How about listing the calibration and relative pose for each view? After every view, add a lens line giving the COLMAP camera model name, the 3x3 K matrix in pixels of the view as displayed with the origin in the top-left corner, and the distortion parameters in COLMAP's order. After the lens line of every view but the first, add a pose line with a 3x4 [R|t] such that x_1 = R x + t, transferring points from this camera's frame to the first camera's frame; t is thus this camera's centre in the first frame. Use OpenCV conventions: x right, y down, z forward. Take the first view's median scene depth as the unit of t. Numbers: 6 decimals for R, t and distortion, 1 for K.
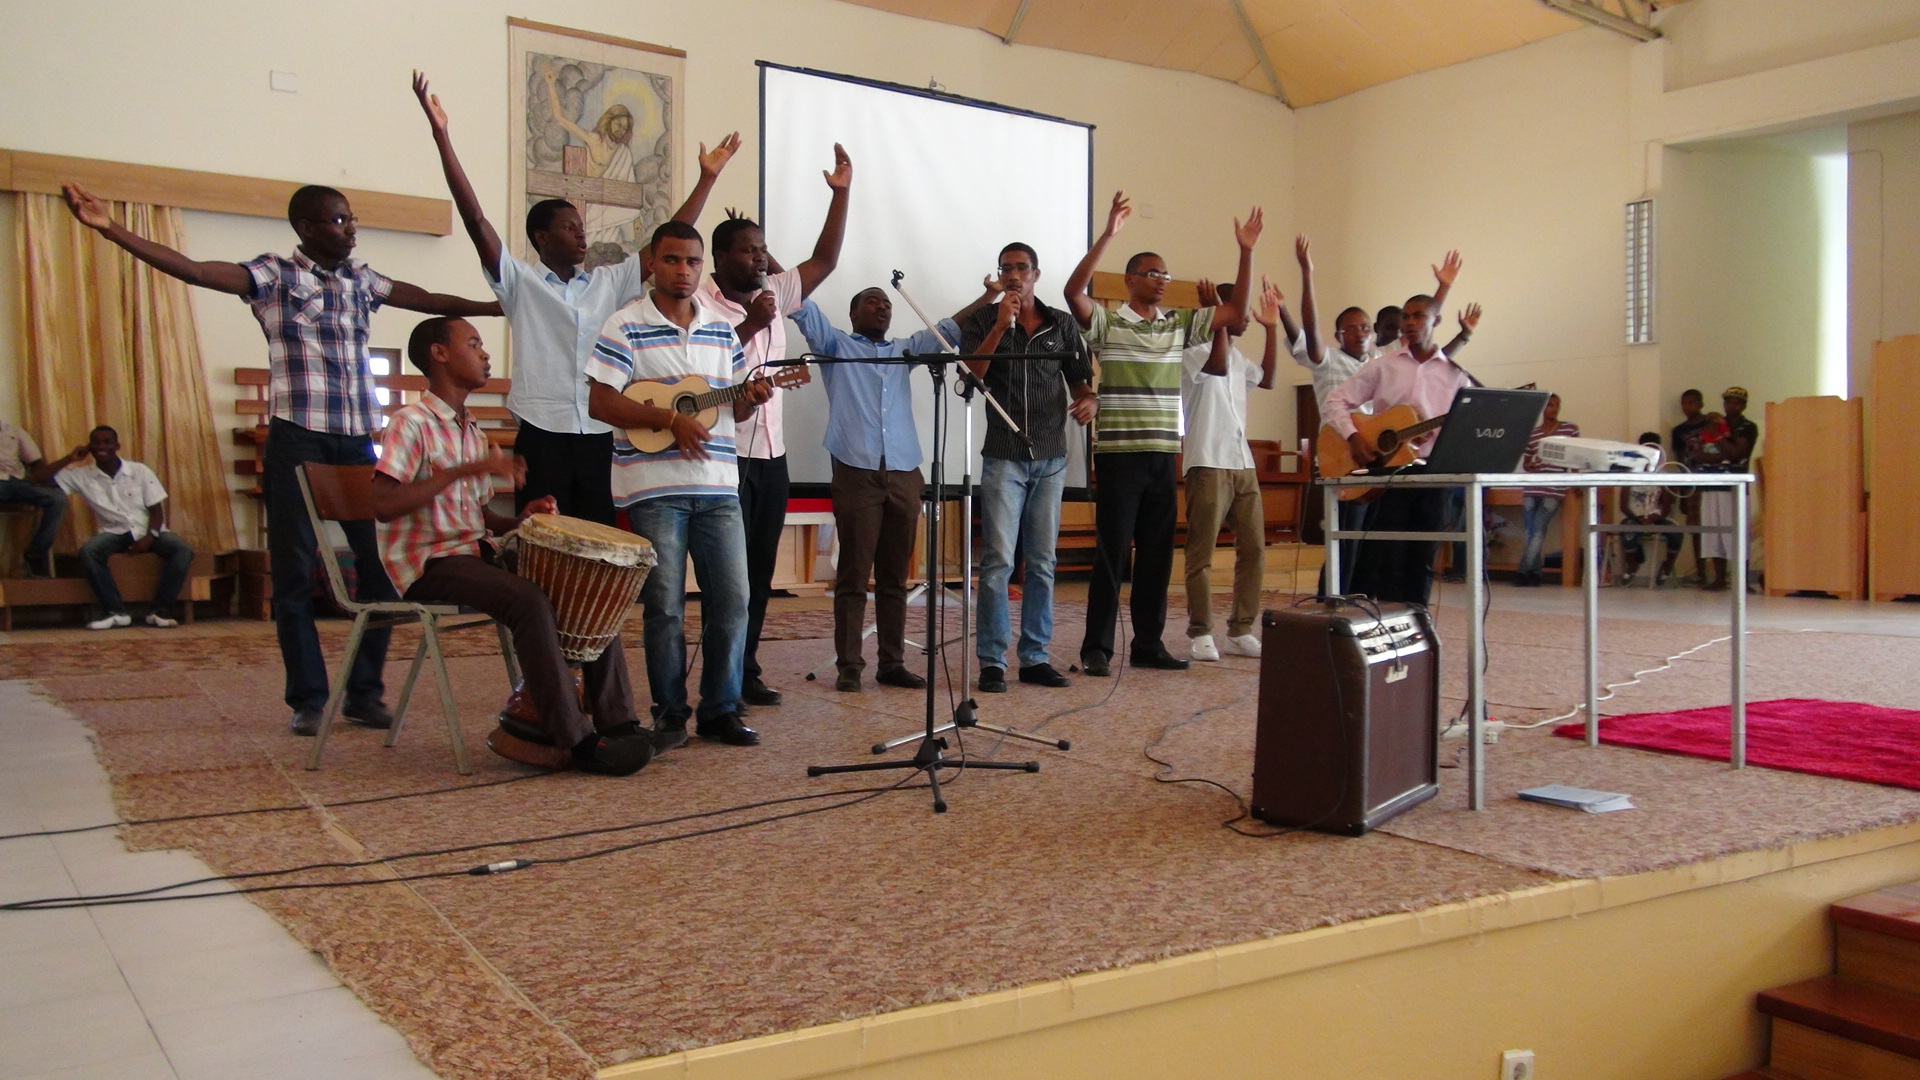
lens RADIAL K [[1557.2, 0, 948.9], [0, 1557.2, 538.7], [0, 0, 1]] dist [-0.002436, 0.007318]
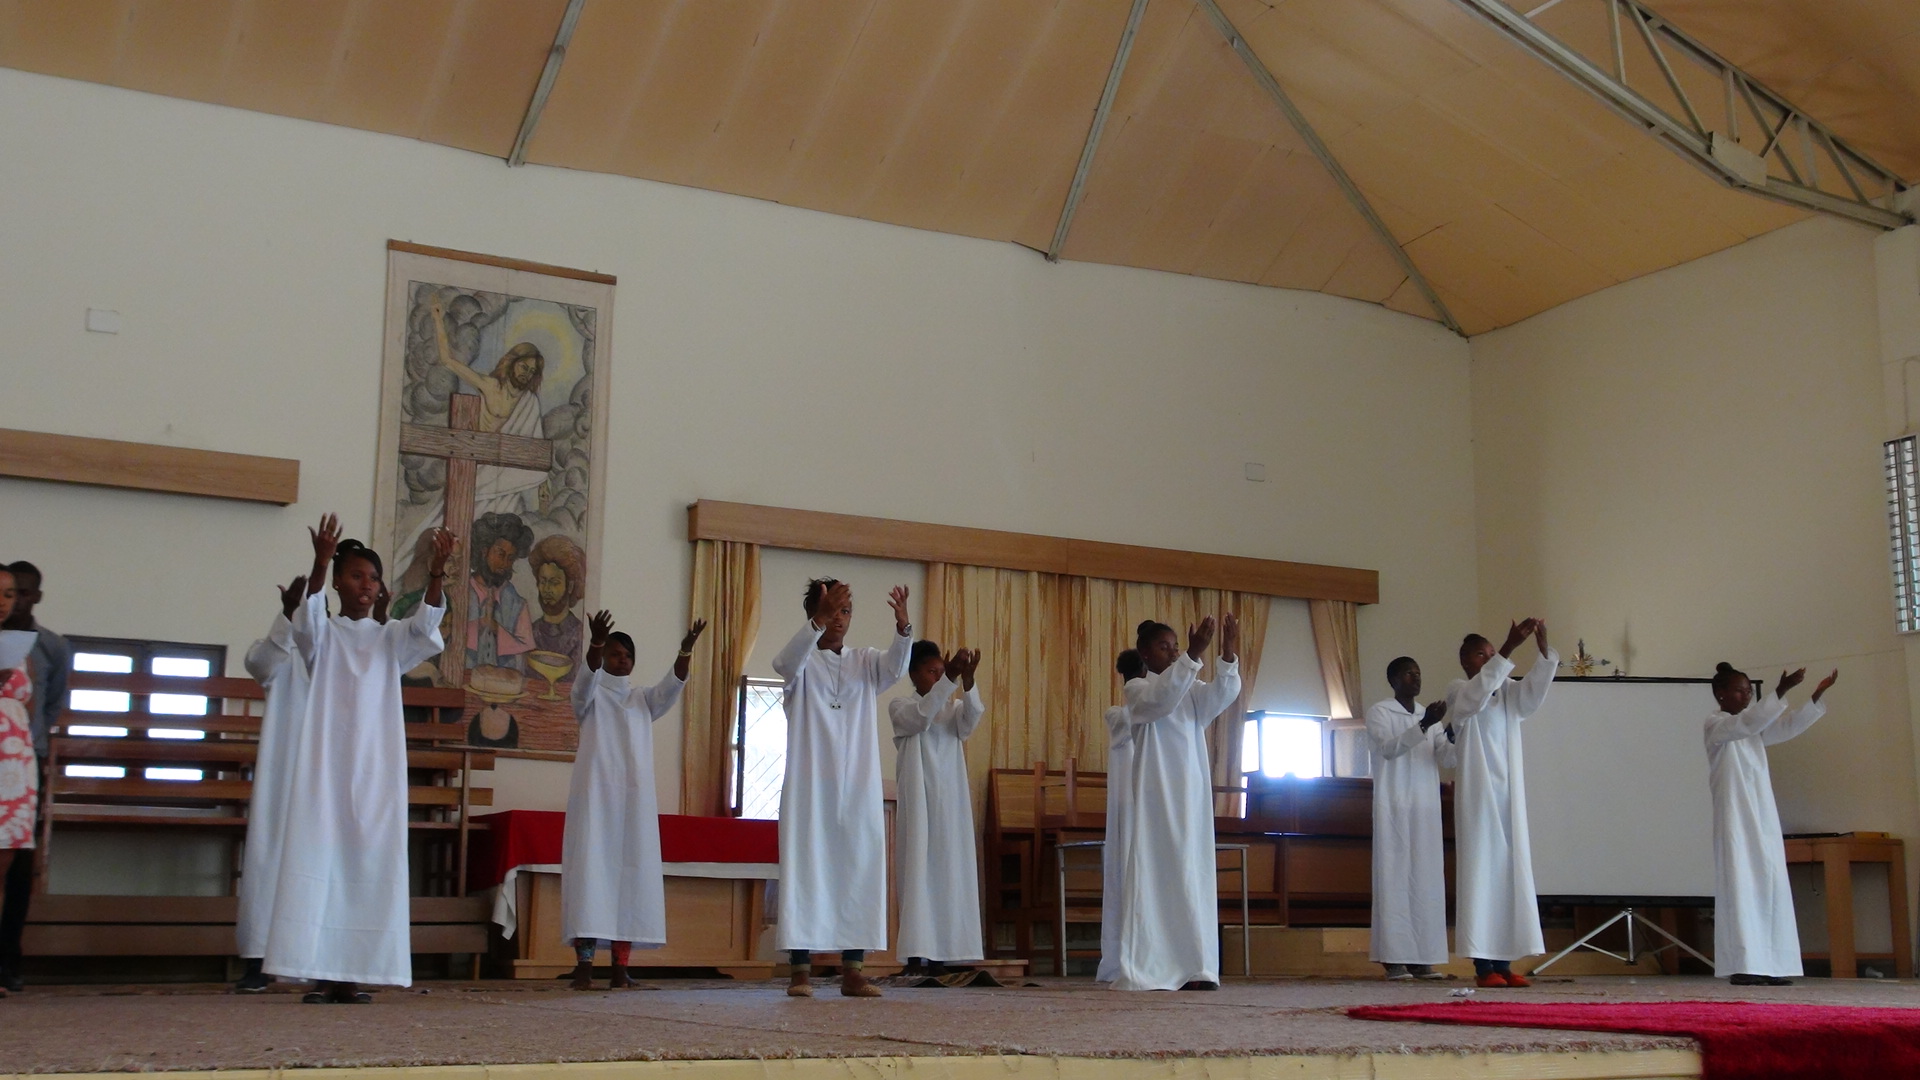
lens RADIAL K [[2264.4, 0, 965.9], [0, 2264.4, 531.1], [0, 0, 1]] dist [-0.003893, 0.000000]
pose [[0.993817, -0.015862, -0.109888, 0.135970], [-0.006612, 0.979529, -0.201195, 0.045558], [0.110830, 0.200678, 0.973368, -0.078356]]
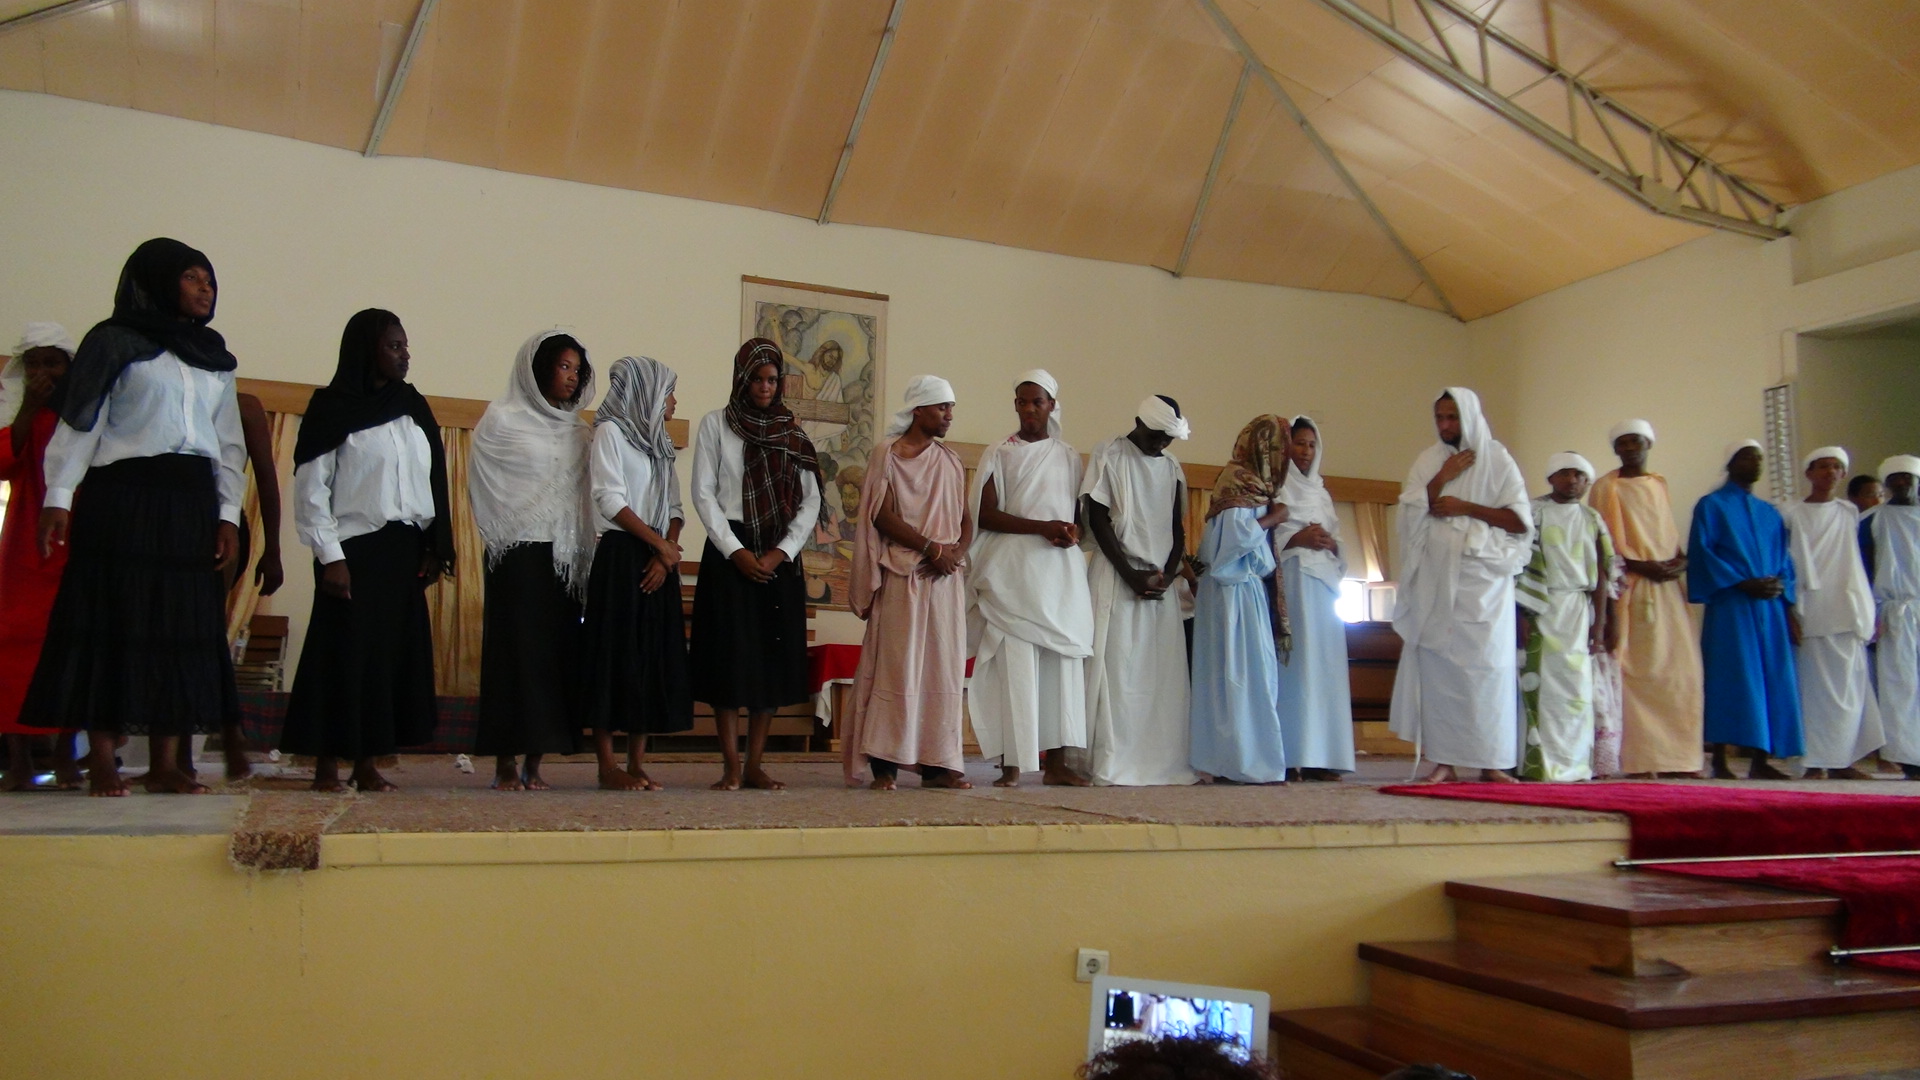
lens RADIAL K [[1488.5, 0, 961.6], [0, 1488.5, 537.3], [0, 0, 1]] dist [-0.003582, 0.029593]
pose [[0.976094, -0.017557, -0.216638, 0.136222], [-0.015124, 0.988829, -0.148283, 0.043740], [0.216822, 0.148014, 0.964925, -0.075994]]
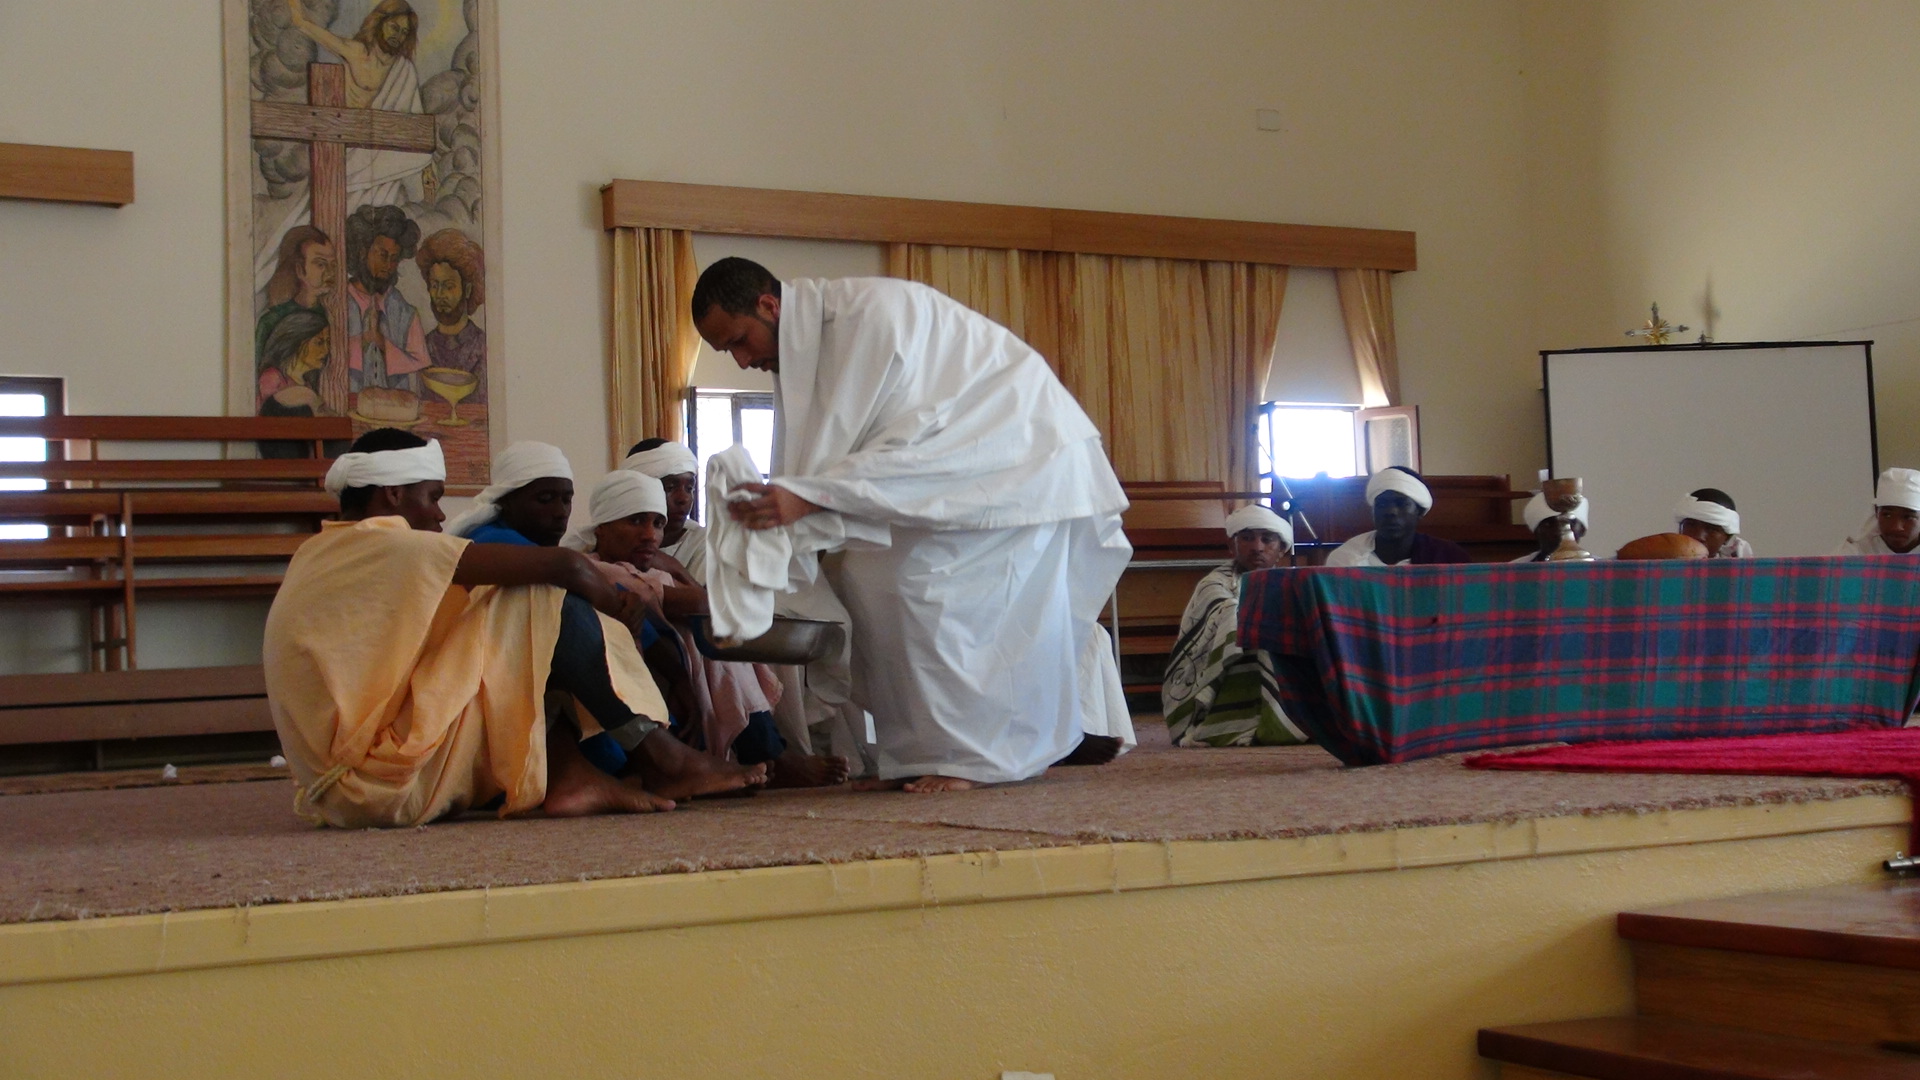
lens RADIAL K [[2650.8, 0, 995.4], [0, 2650.8, 555.0], [0, 0, 1]] dist [-0.001433, 0.000000]
pose [[0.995035, -0.044122, -0.089208, 0.129928], [0.037933, 0.996831, -0.069914, 0.043758], [0.092010, 0.066183, 0.993556, -0.072902]]
